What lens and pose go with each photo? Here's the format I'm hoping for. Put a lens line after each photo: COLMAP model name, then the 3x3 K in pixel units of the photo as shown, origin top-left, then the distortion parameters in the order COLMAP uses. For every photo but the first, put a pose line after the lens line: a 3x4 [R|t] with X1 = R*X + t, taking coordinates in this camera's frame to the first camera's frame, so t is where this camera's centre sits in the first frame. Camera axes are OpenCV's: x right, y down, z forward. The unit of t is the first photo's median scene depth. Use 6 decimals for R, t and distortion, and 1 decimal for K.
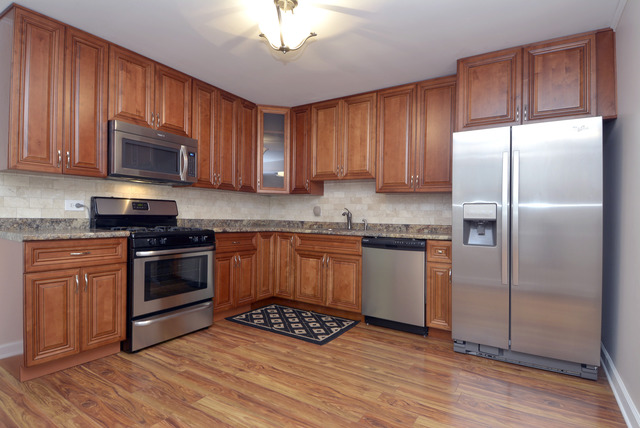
lens RADIAL K [[326.9, 0, 320.9], [0, 326.9, 223.1], [0, 0, 1]] dist [0.032127, -0.039561]
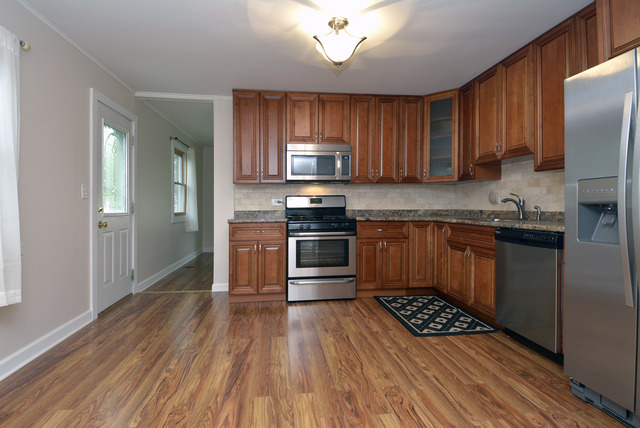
lens RADIAL K [[327.2, 0, 316.6], [0, 327.2, 213.0], [0, 0, 1]] dist [0.030764, -0.039926]
pose [[0.644453, -0.009524, -0.764585, 0.455820], [0.004670, 0.999953, -0.008519, 0.009498], [0.764630, 0.001920, 0.644467, 0.115997]]
